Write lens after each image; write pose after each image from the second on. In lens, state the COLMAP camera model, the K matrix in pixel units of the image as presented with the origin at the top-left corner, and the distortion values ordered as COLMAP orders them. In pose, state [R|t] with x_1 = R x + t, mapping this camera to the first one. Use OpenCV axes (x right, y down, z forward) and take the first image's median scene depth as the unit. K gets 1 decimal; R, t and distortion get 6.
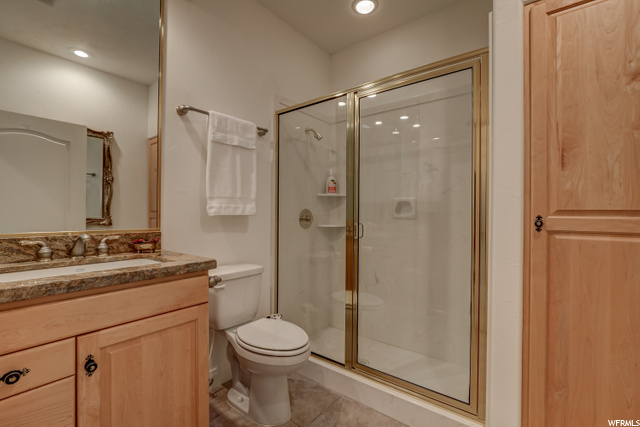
lens RADIAL K [[292.0, 0, 319.6], [0, 292.0, 213.1], [0, 0, 1]] dist [-0.016223, 0.003044]
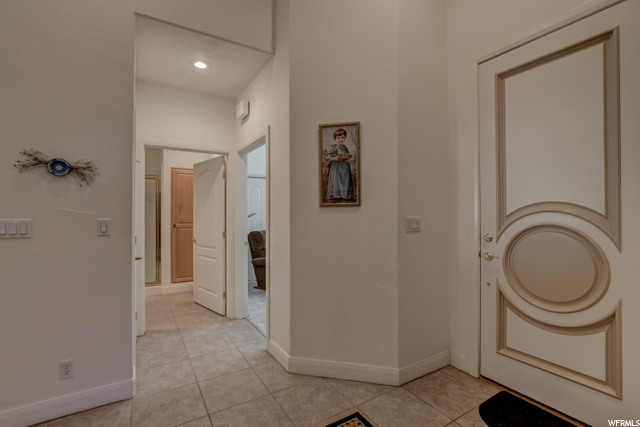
lens RADIAL K [[292.0, 0, 321.4], [0, 292.0, 214.1], [0, 0, 1]] dist [-0.016223, 0.003044]
pose [[0.347695, -0.004837, 0.937595, -2.300054], [0.001975, 0.999988, 0.004427, -0.141178], [-0.937606, 0.000313, 0.347701, -2.297588]]
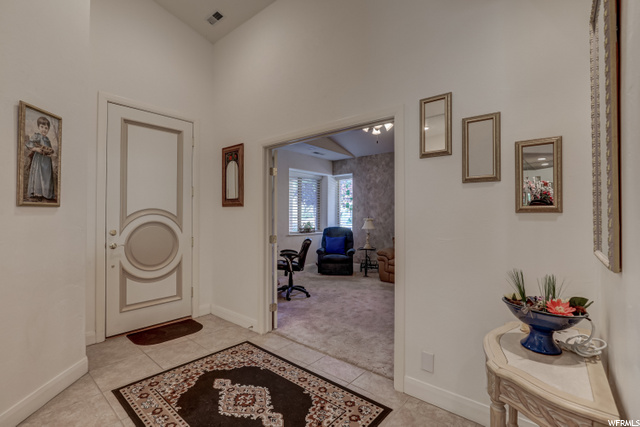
lens RADIAL K [[292.0, 0, 318.7], [0, 292.0, 213.4], [0, 0, 1]] dist [-0.016223, 0.003044]
pose [[-0.998956, -0.006533, 0.045214, -2.110315], [-0.006850, 0.999953, -0.006869, -0.142996], [-0.045167, -0.007171, -0.998954, -0.294286]]
